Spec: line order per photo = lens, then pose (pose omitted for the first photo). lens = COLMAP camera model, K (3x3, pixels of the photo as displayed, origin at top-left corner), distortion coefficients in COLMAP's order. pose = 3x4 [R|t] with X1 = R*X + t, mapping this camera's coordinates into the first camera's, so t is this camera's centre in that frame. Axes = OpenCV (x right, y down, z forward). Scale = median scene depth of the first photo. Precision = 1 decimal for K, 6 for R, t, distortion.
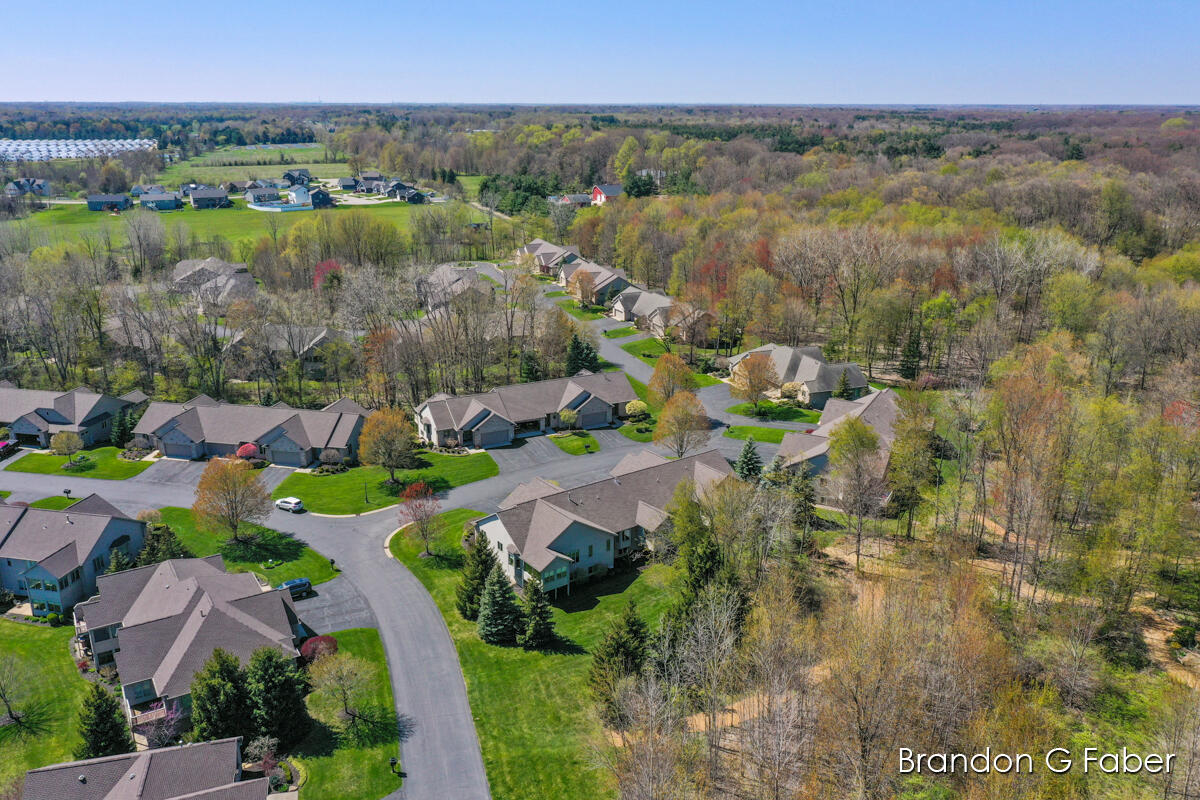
lens RADIAL K [[937.2, 0, 598.0], [0, 937.2, 398.3], [0, 0, 1]] dist [-0.001702, -0.001463]
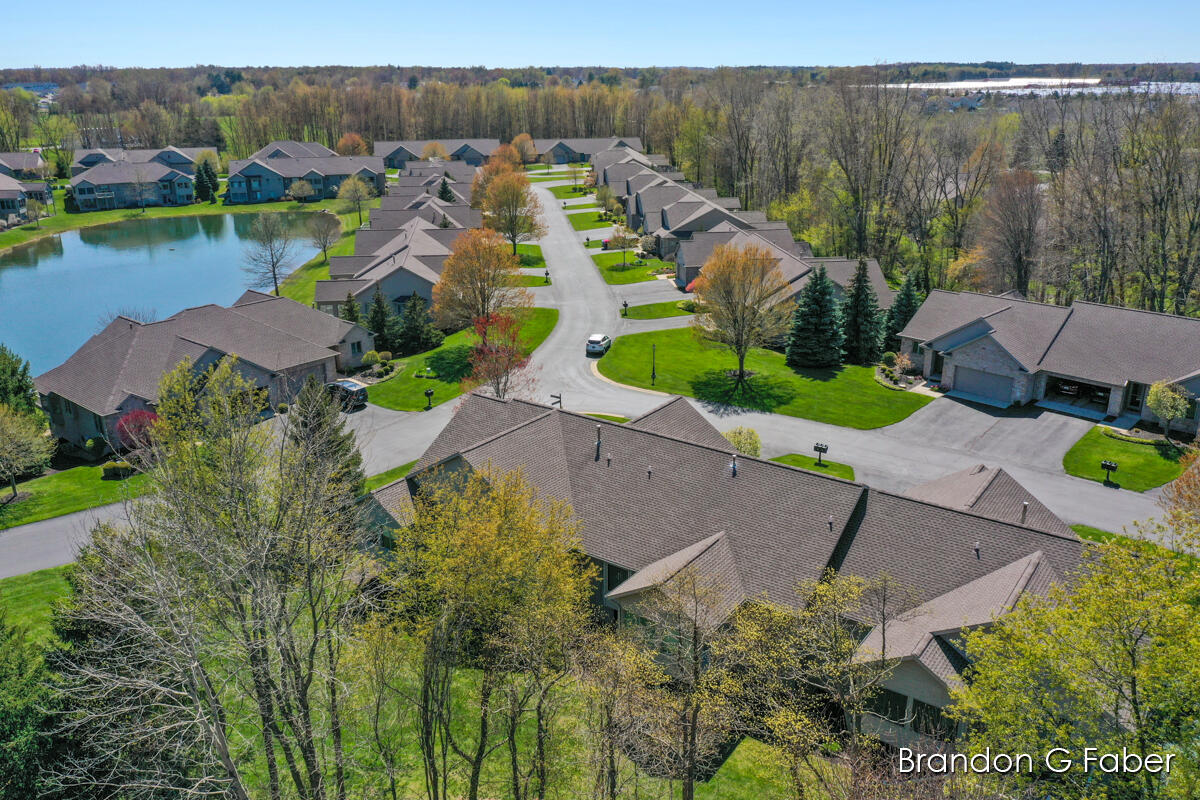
lens RADIAL K [[937.2, 0, 598.0], [0, 937.2, 398.3], [0, 0, 1]] dist [-0.001702, -0.001463]
pose [[0.302923, 0.307746, -0.901959, 0.272922], [-0.275746, 0.934248, 0.226153, -0.005959], [0.912251, 0.180204, 0.367865, 0.650236]]
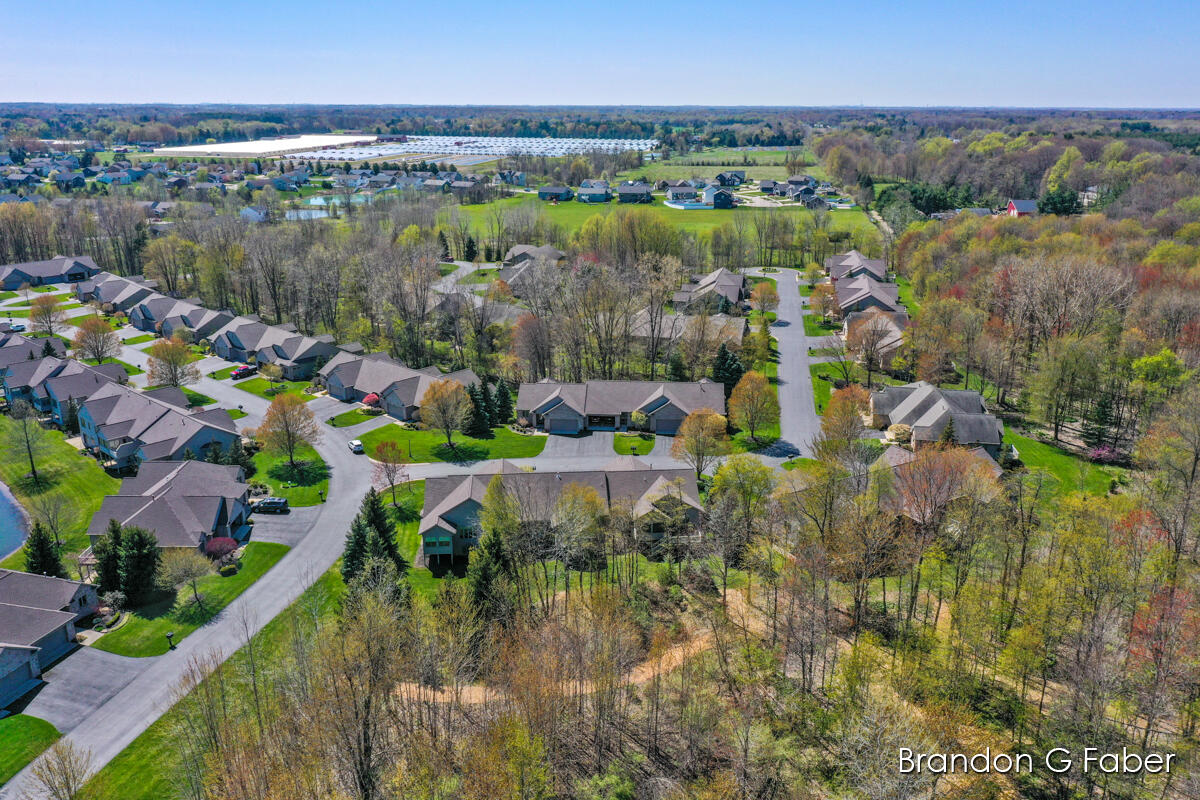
lens RADIAL K [[942.1, 0, 600.0], [0, 942.1, 400.0], [0, 0, 1]] dist [-0.001841, -0.000340]
pose [[0.858377, 0.153261, -0.489592, 0.450666], [-0.154911, 0.987219, 0.037439, -0.032972], [0.489072, 0.043707, 0.871148, 0.087837]]
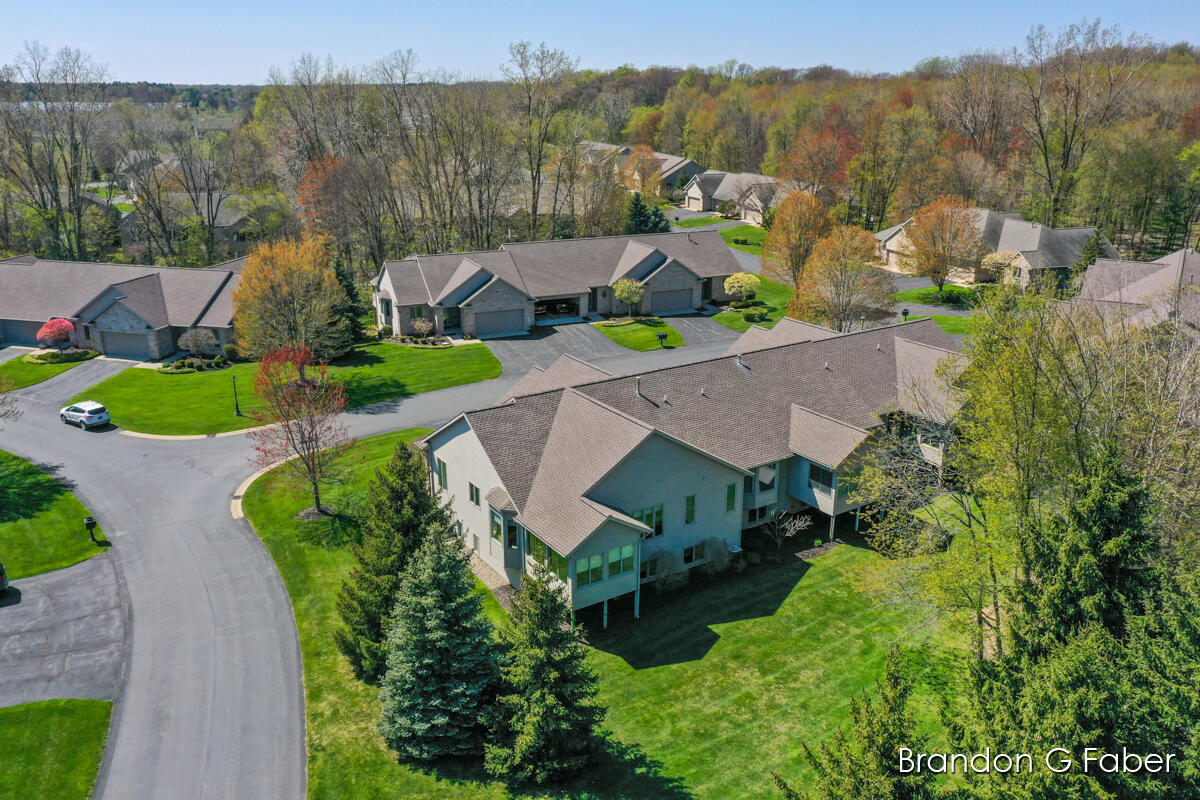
lens RADIAL K [[937.2, 0, 598.0], [0, 937.2, 398.3], [0, 0, 1]] dist [-0.001702, -0.001463]
pose [[0.998661, 0.013619, -0.049907, -0.021362], [-0.012978, 0.999829, 0.013146, 0.081409], [0.050077, -0.012480, 0.998667, 0.437467]]
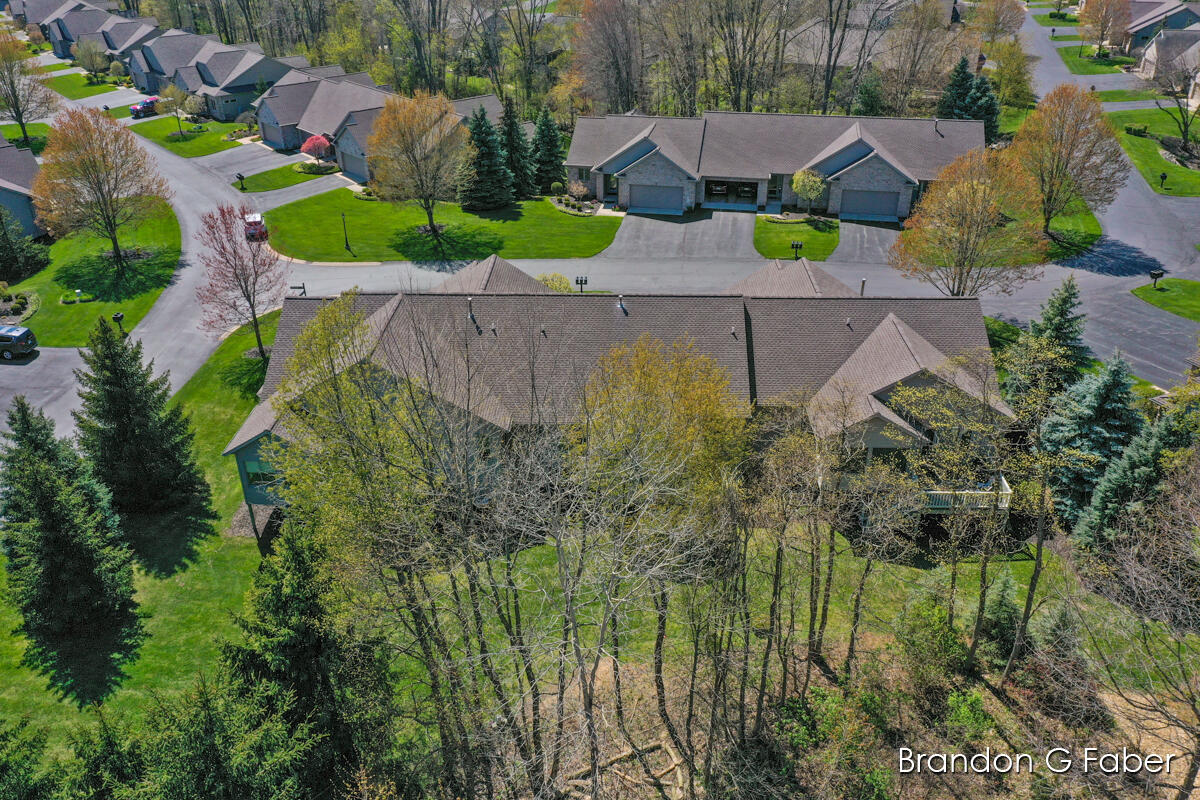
lens RADIAL K [[937.2, 0, 598.0], [0, 937.2, 398.3], [0, 0, 1]] dist [-0.001702, -0.001463]
pose [[0.788463, 0.289782, -0.542542, 0.194599], [-0.175784, 0.951438, 0.252718, 0.021880], [0.589428, -0.103888, 0.801113, 0.540043]]
